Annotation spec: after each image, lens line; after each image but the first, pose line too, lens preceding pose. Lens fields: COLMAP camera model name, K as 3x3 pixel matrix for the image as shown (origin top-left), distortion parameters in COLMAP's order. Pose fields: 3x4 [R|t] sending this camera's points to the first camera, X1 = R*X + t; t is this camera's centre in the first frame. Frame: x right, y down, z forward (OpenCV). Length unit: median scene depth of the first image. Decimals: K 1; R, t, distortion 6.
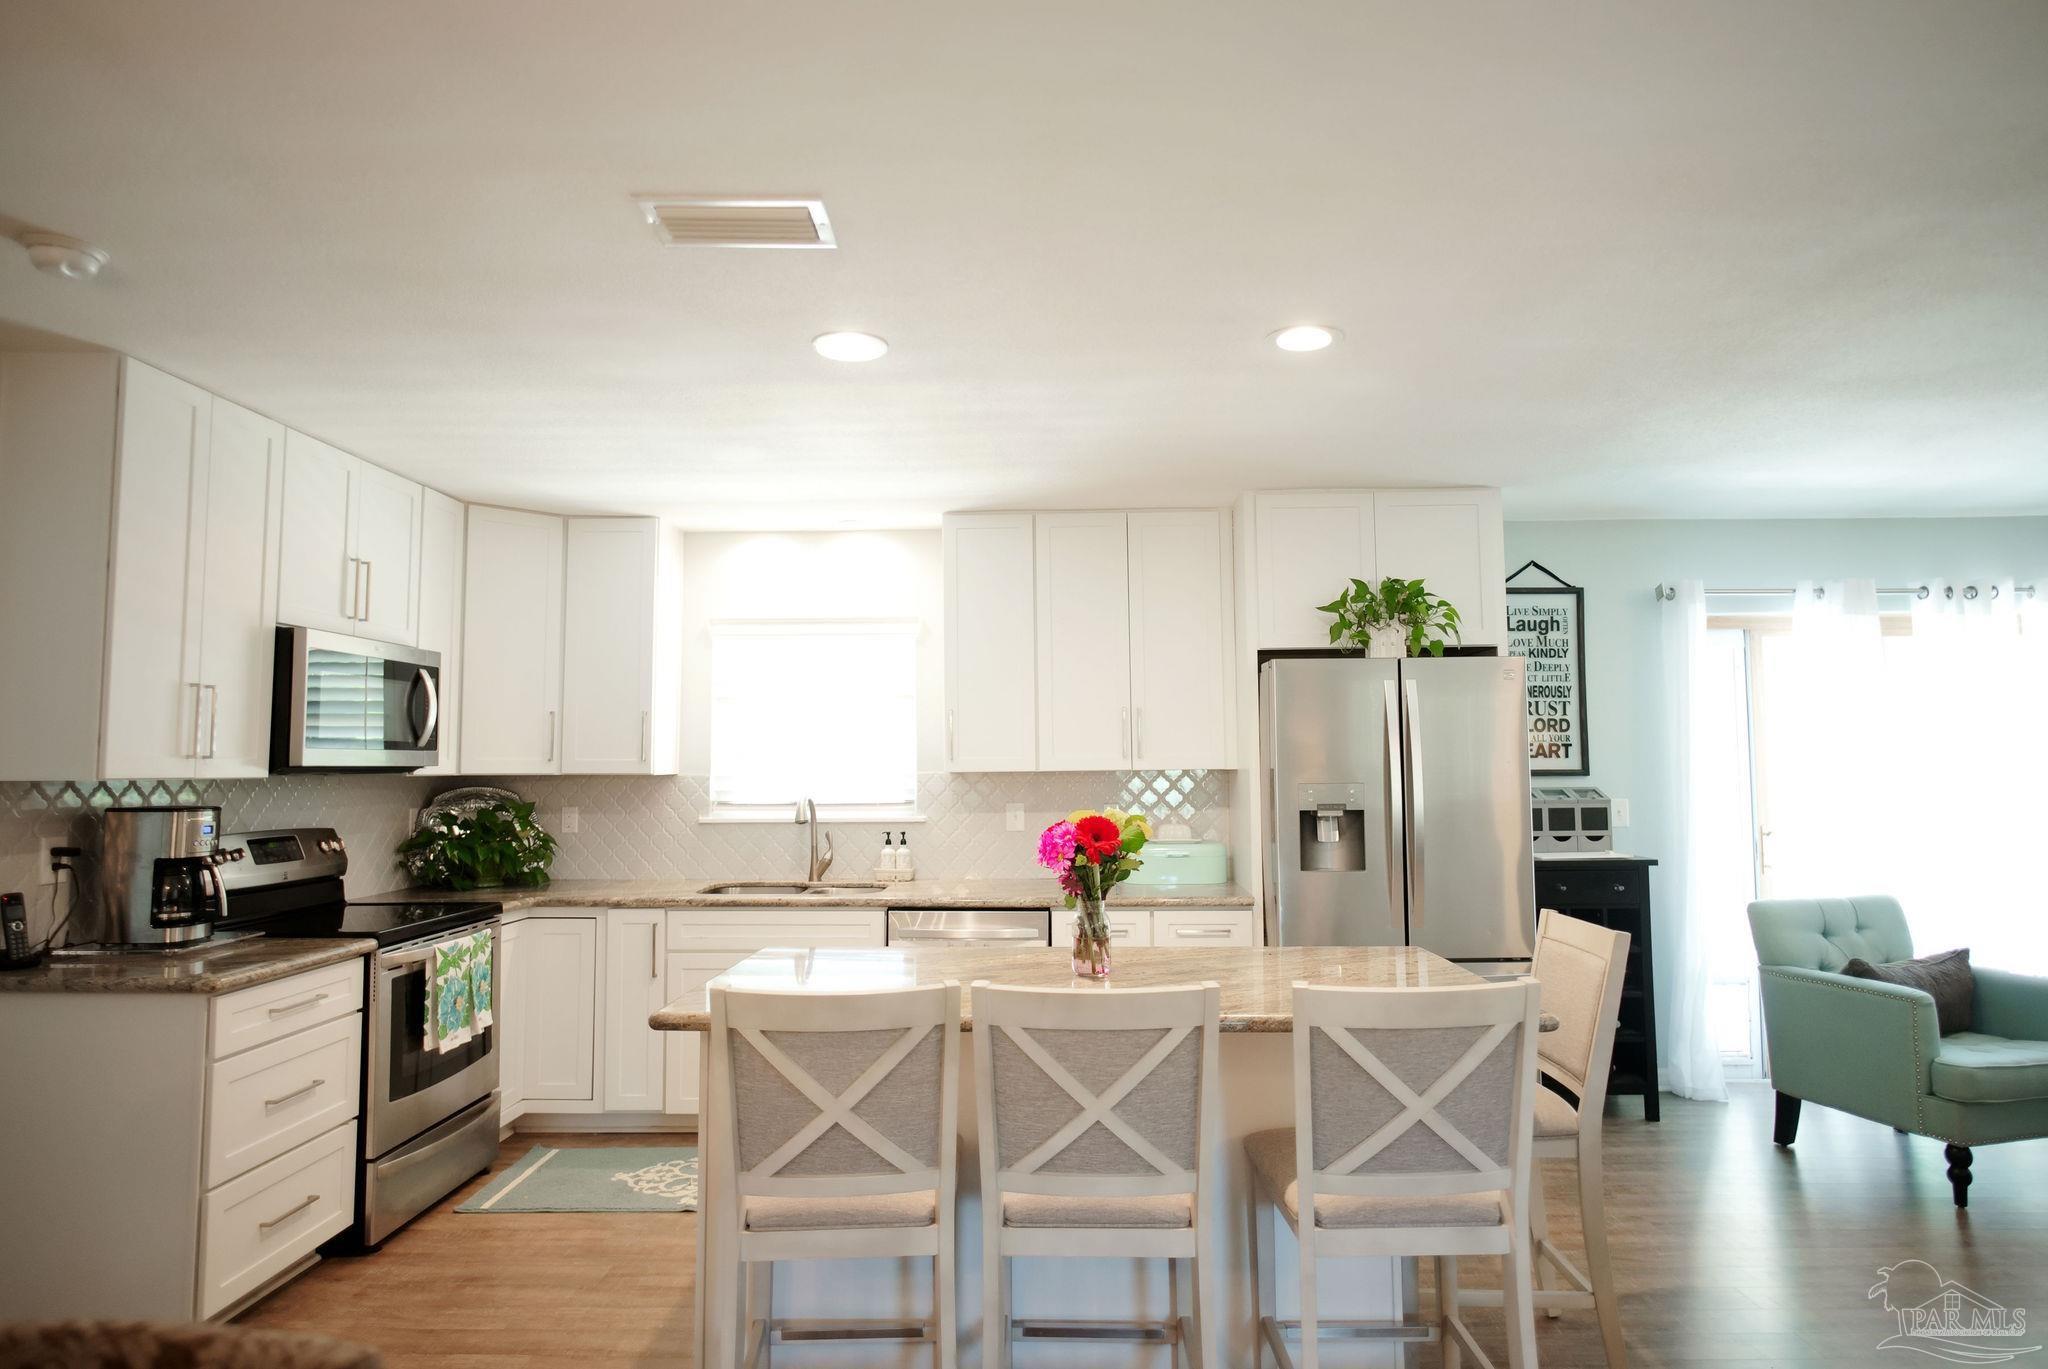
lens RADIAL K [[1193.6, 0, 1027.2], [0, 1193.6, 681.1], [0, 0, 1]] dist [-0.002575, -0.001020]
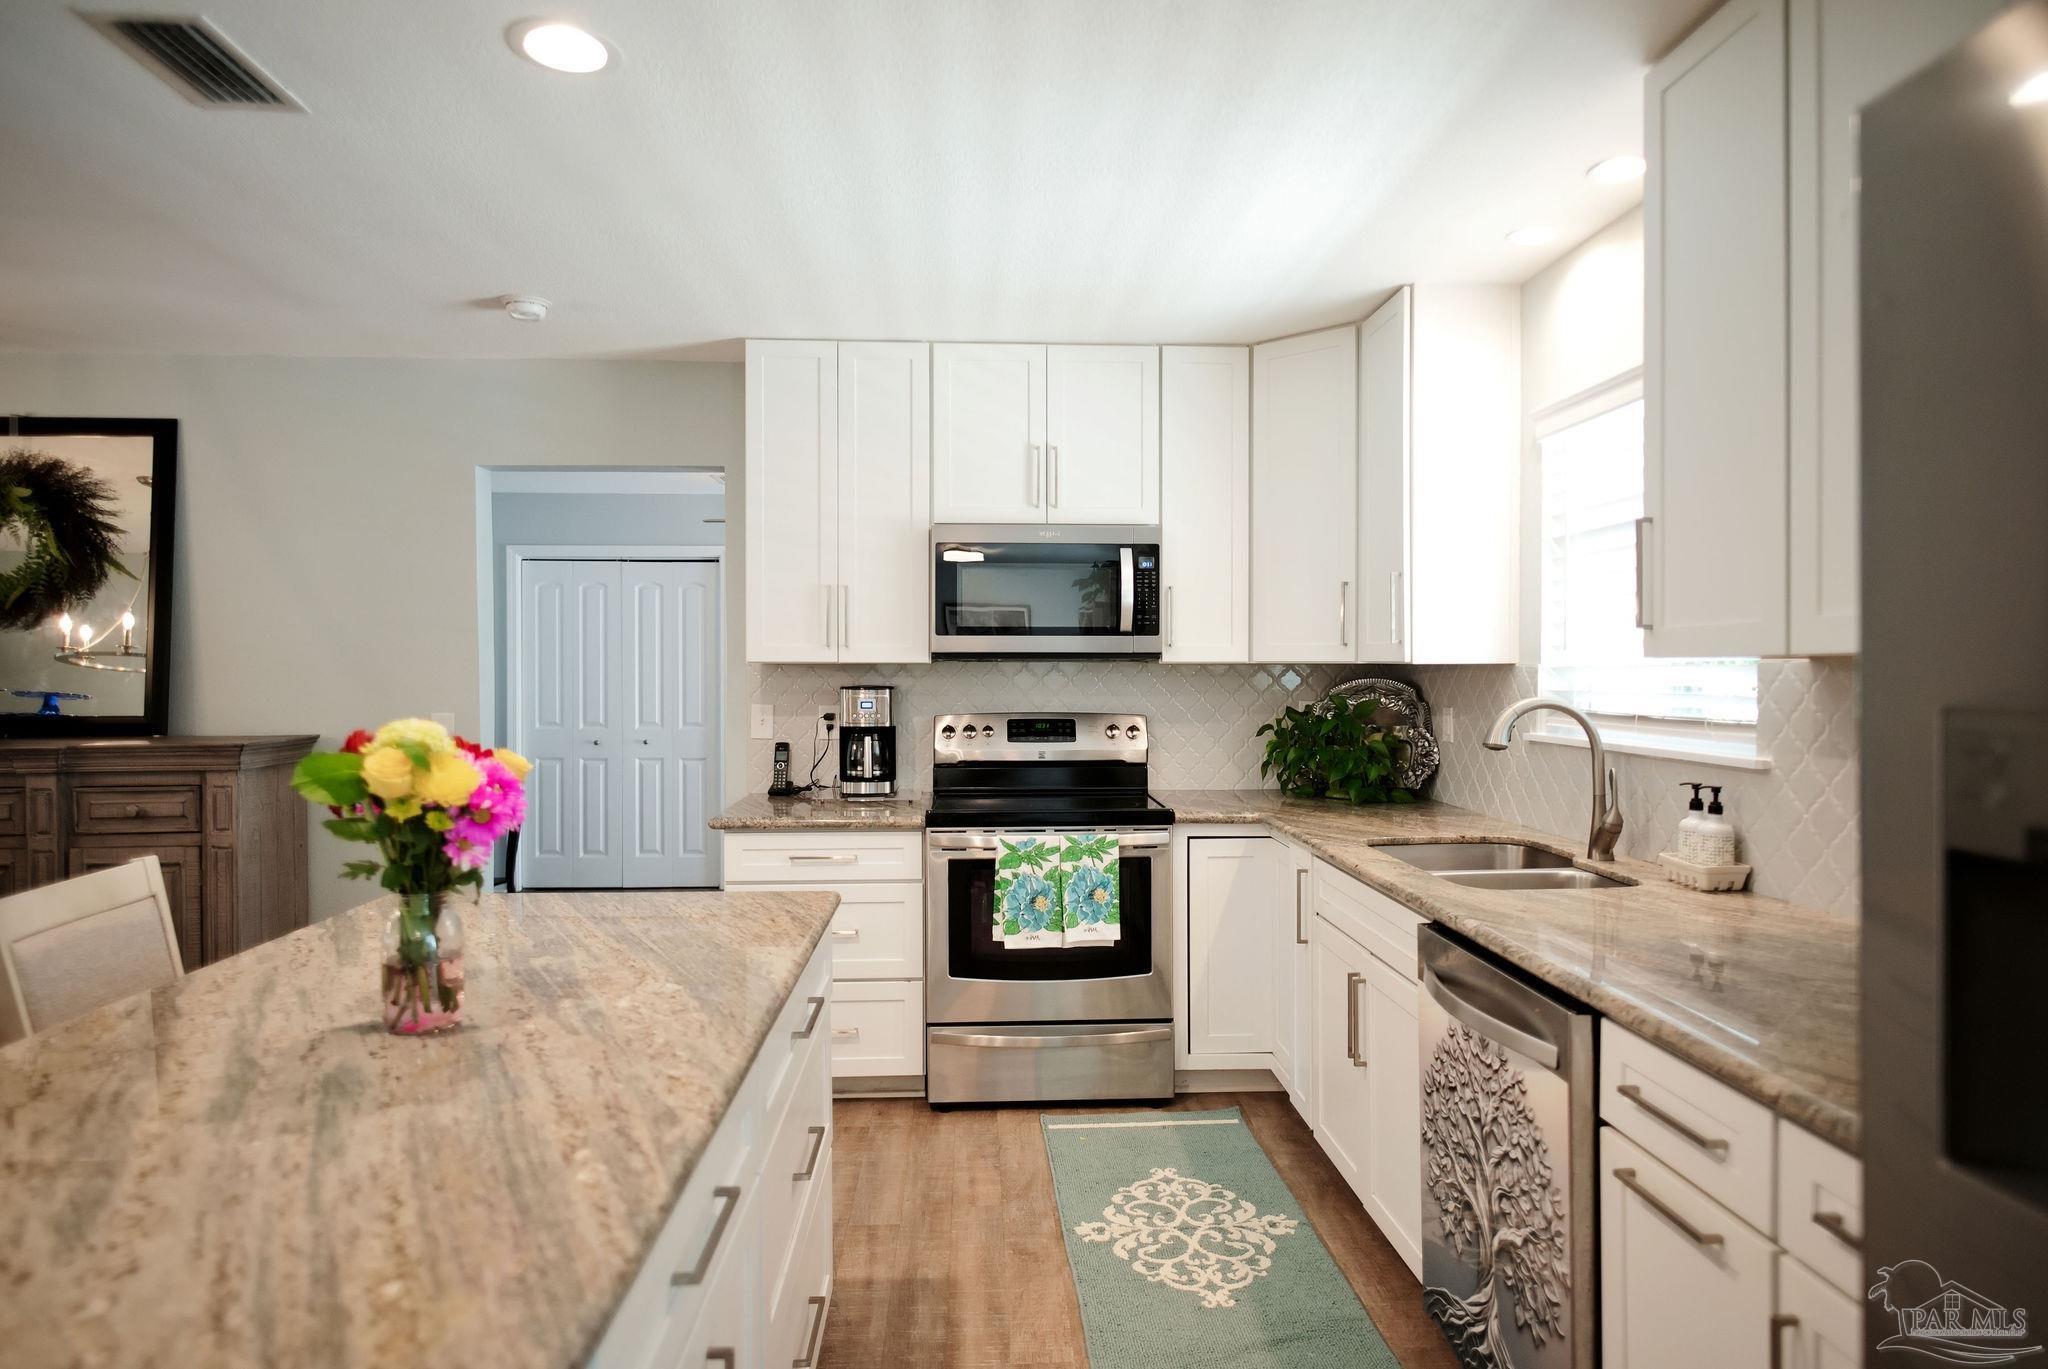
lens RADIAL K [[1193.6, 0, 1038.5], [0, 1193.6, 685.3], [0, 0, 1]] dist [-0.002575, -0.001020]
pose [[0.079961, 0.020931, -0.996578, 0.388666], [0.070327, 0.997170, 0.026586, 0.063123], [0.994314, -0.072212, 0.078263, 0.799665]]
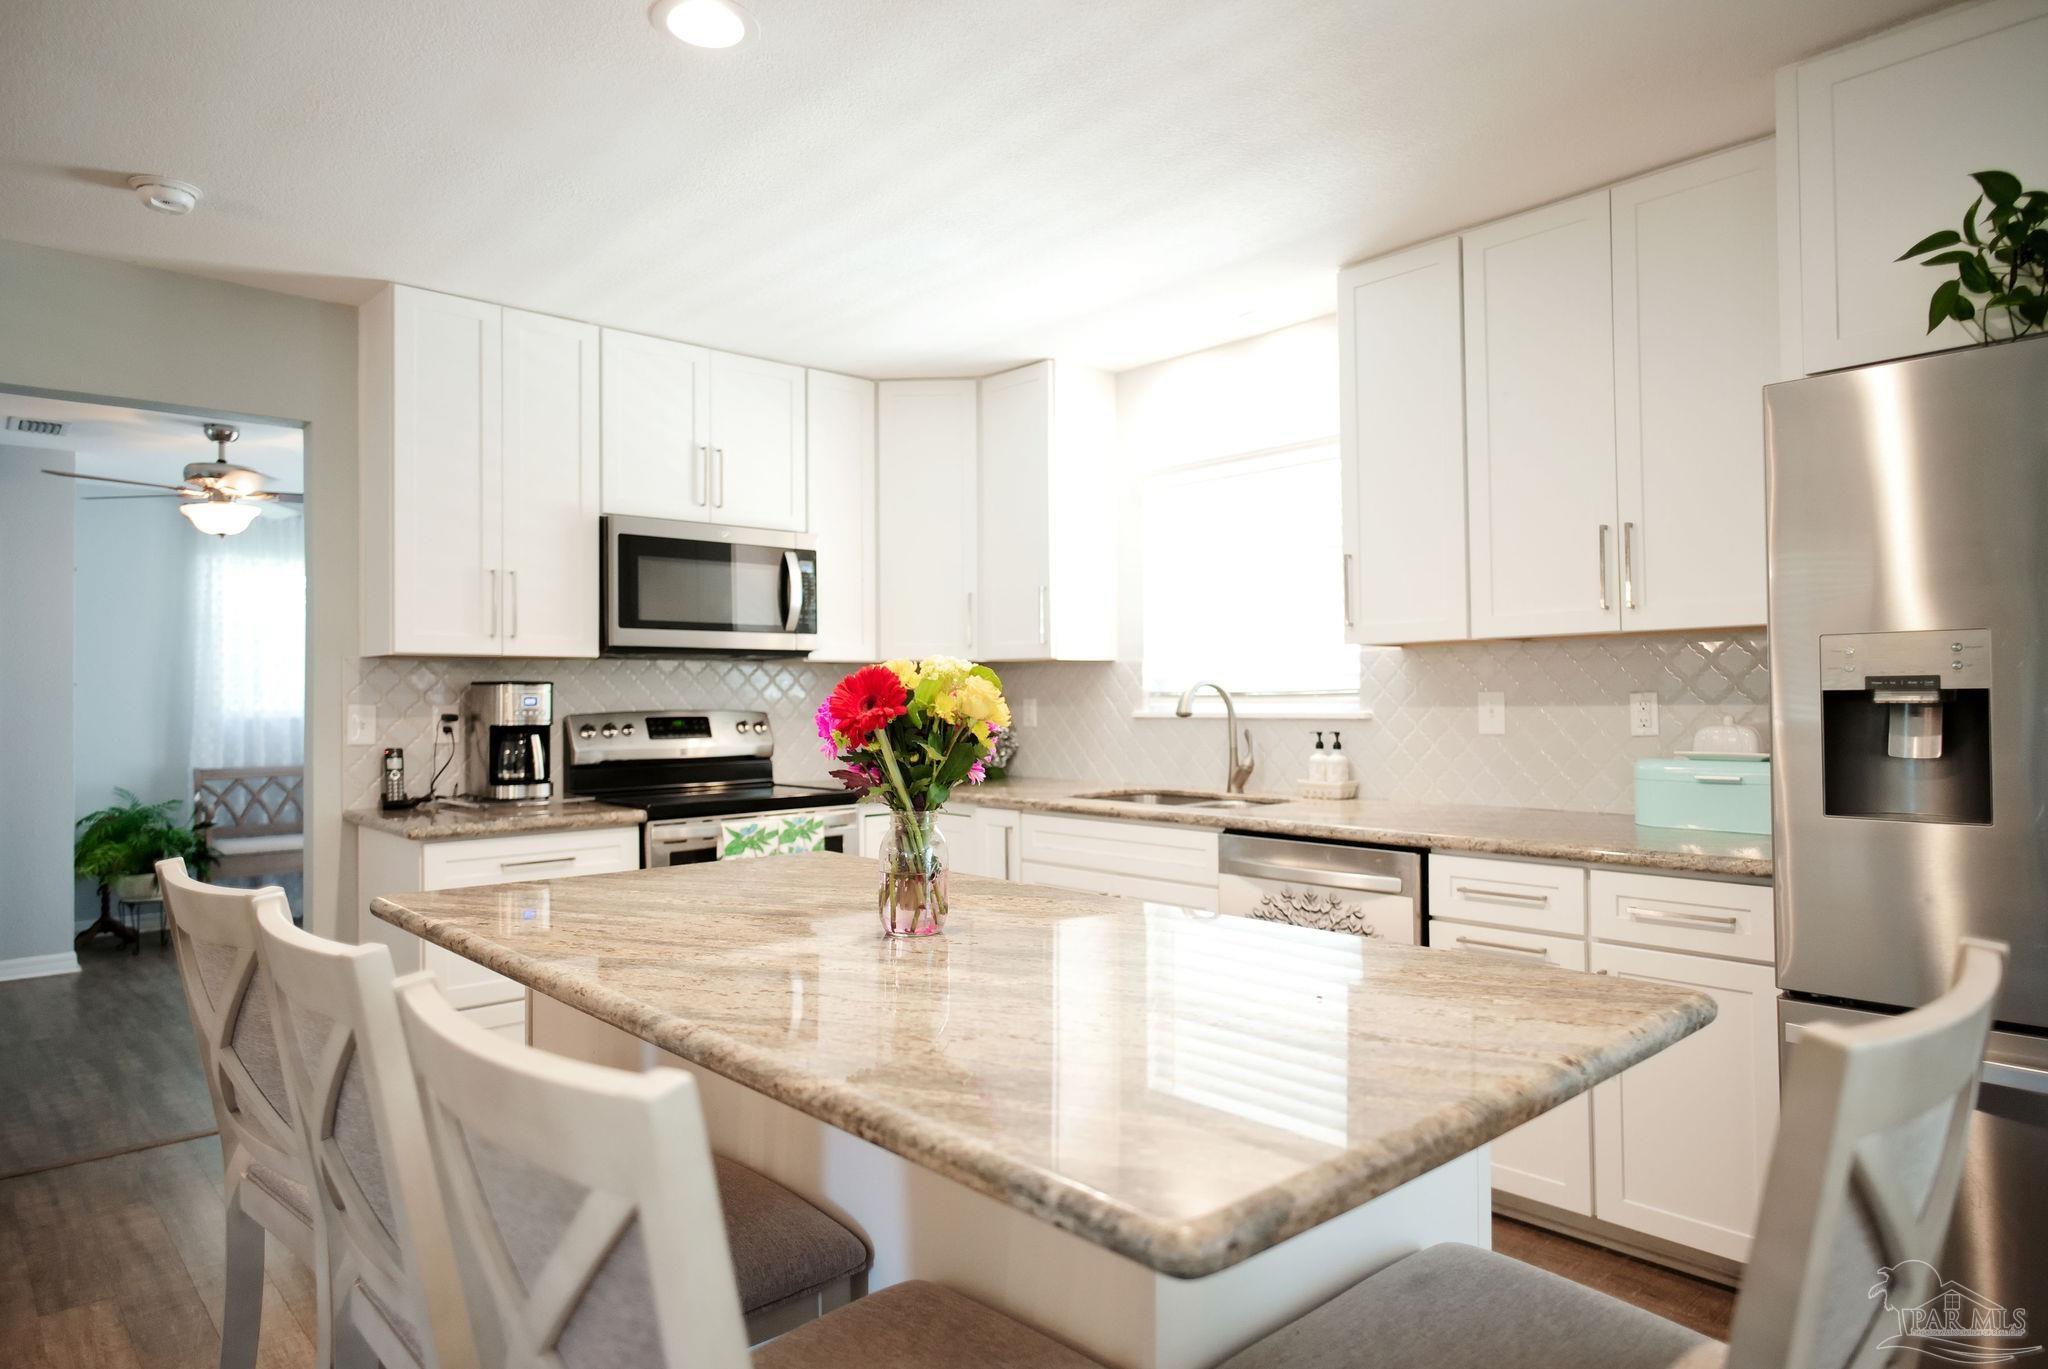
lens RADIAL K [[1193.6, 0, 1048.7], [0, 1193.6, 690.8], [0, 0, 1]] dist [-0.002575, -0.001020]
pose [[0.700642, -0.003178, -0.713506, 0.333154], [0.054769, 0.997279, 0.049340, 0.063723], [0.711408, -0.073647, 0.698910, 0.420220]]
